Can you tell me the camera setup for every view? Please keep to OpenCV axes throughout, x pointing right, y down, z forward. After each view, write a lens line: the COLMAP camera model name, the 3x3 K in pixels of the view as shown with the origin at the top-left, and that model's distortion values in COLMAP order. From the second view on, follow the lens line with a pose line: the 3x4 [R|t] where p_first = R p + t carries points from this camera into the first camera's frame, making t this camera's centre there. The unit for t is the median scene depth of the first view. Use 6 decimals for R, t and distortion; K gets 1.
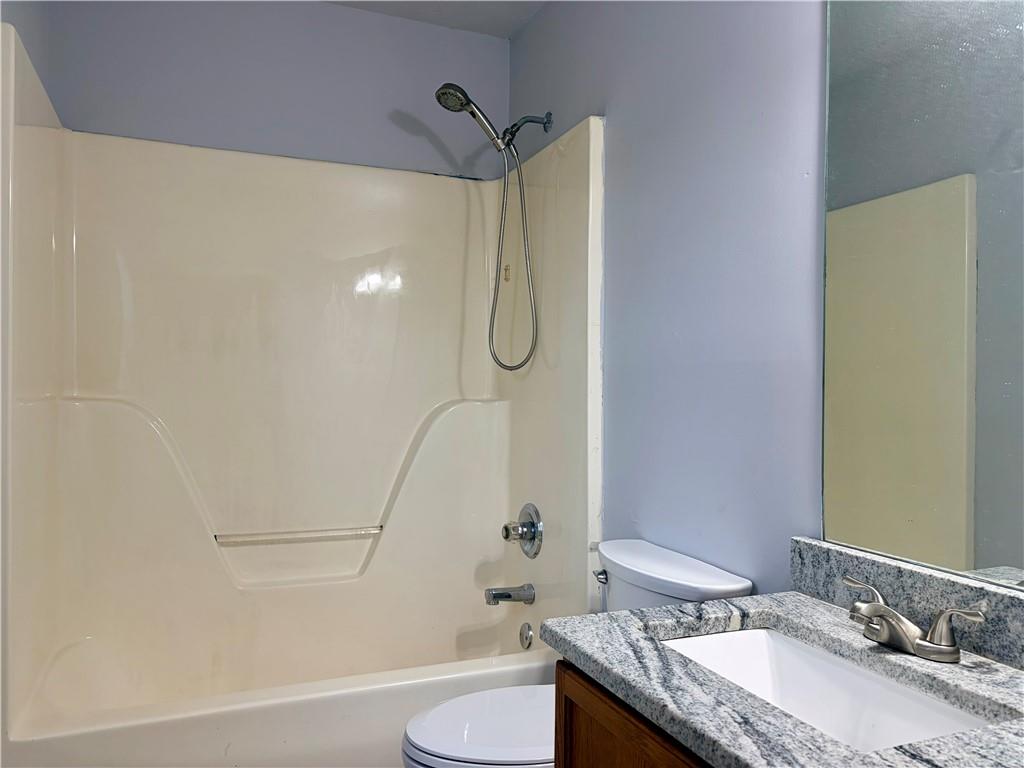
lens RADIAL K [[773.2, 0, 517.2], [0, 773.2, 385.7], [0, 0, 1]] dist [0.033630, -0.036277]
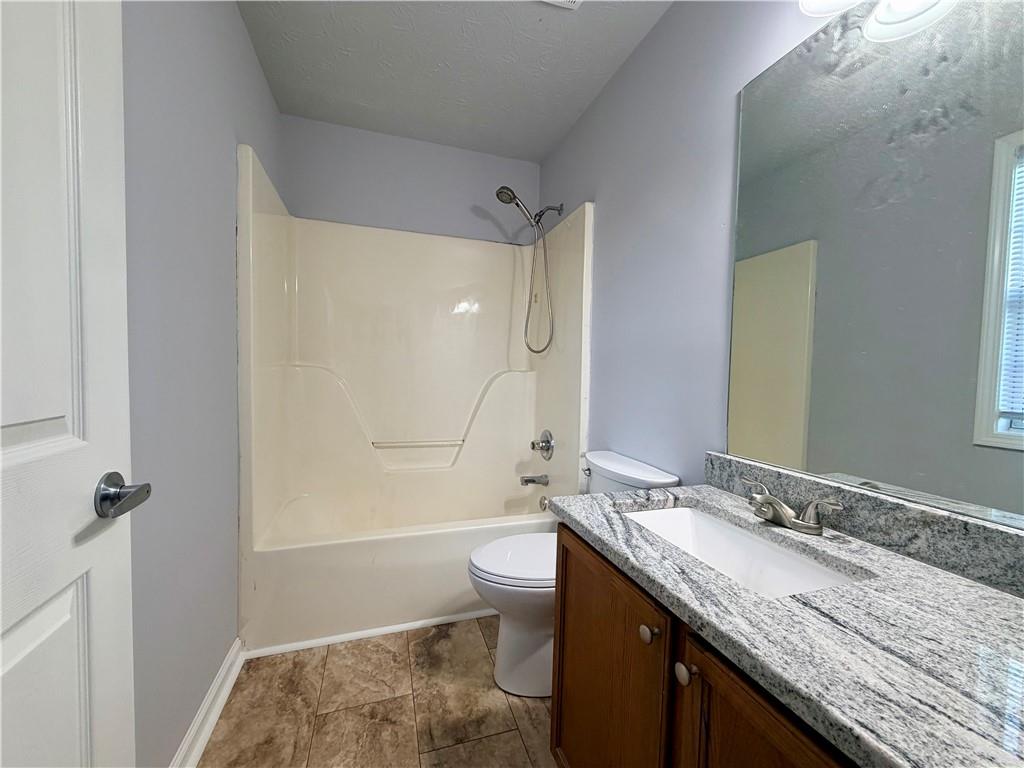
lens RADIAL K [[418.1, 0, 512.0], [0, 418.1, 384.0], [0, 0, 1]] dist [-0.000389, 0.000019]
pose [[0.997199, 0.016171, -0.073028, 0.013264], [-0.013274, 0.999112, 0.039977, 0.029317], [0.073609, -0.038895, 0.996528, 0.126726]]
